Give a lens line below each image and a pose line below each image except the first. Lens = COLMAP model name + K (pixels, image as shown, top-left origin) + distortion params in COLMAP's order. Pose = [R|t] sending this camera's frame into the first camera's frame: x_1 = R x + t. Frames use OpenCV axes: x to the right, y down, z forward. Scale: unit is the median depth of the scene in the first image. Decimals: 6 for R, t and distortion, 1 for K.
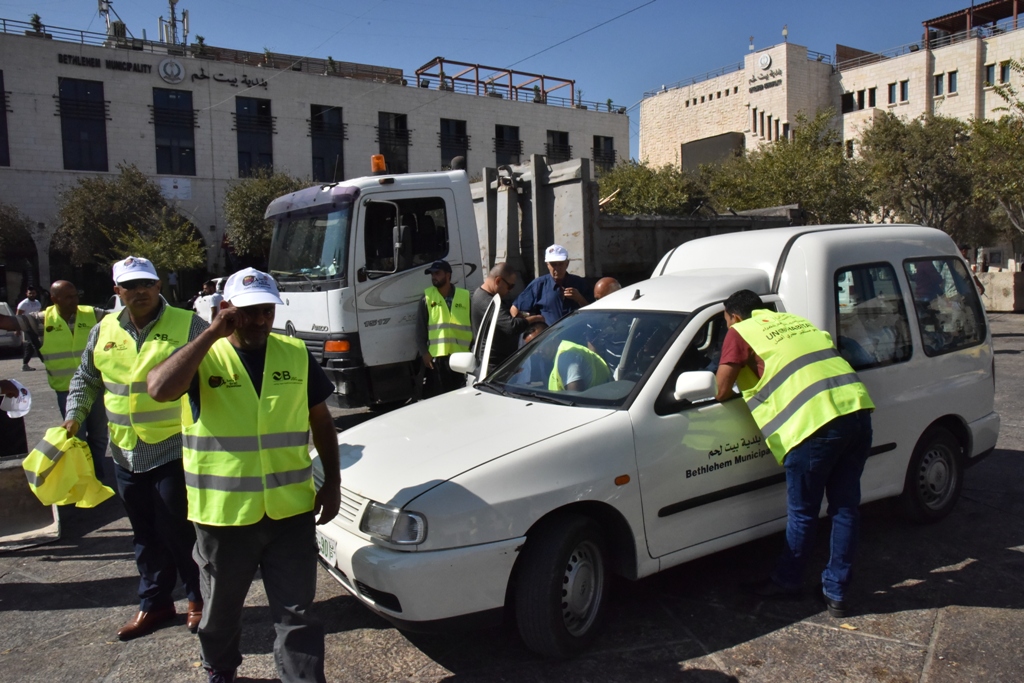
lens RADIAL K [[772.2, 0, 508.3], [0, 772.2, 337.7], [0, 0, 1]] dist [-0.060220, -0.003163]
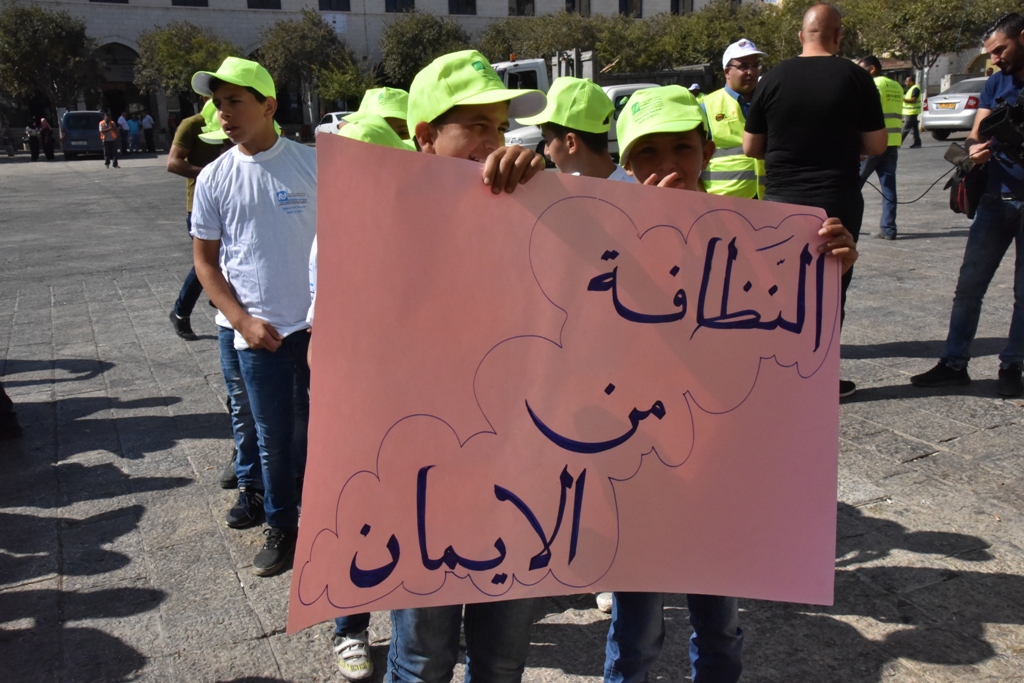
lens RADIAL K [[1046.1, 0, 510.0], [0, 1046.1, 341.9], [0, 0, 1]] dist [0.067855, 0.000000]
pose [[0.987487, 0.033259, -0.154154, 0.075624], [-0.010965, 0.989622, 0.143276, 0.042312], [0.157319, -0.139793, 0.977604, -0.490273]]
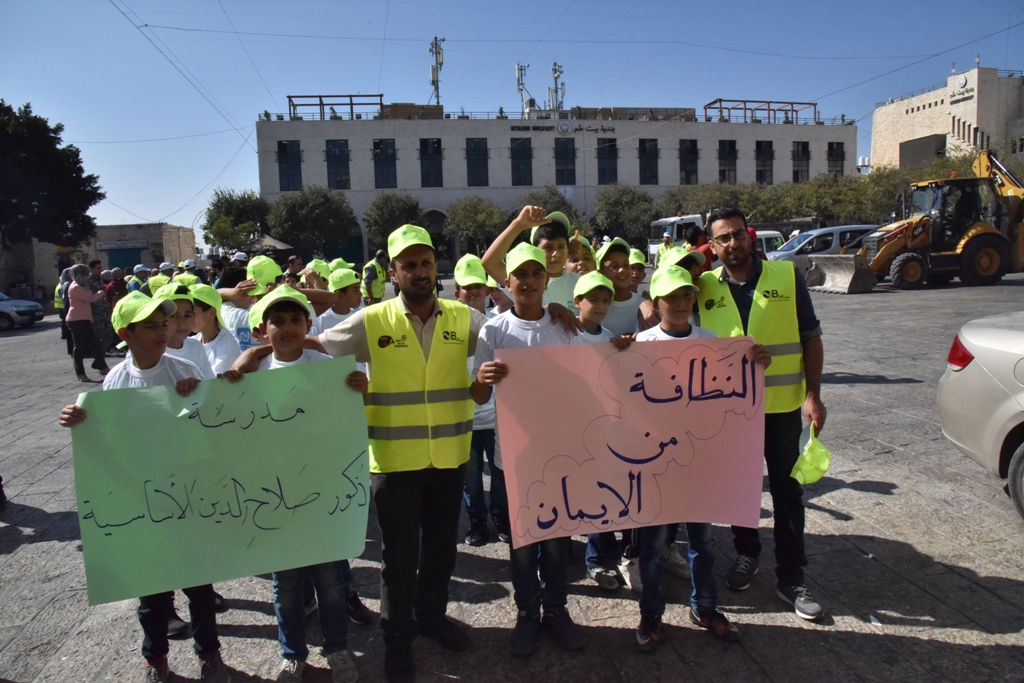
lens RADIAL K [[716.5, 0, 509.8], [0, 716.5, 335.2], [0, 0, 1]] dist [-0.077721, 0.004712]
pose [[0.923405, 0.037754, -0.381965, 0.083863], [-0.017923, 0.998306, 0.055346, 0.041117], [0.383408, -0.044261, 0.922518, -0.515804]]
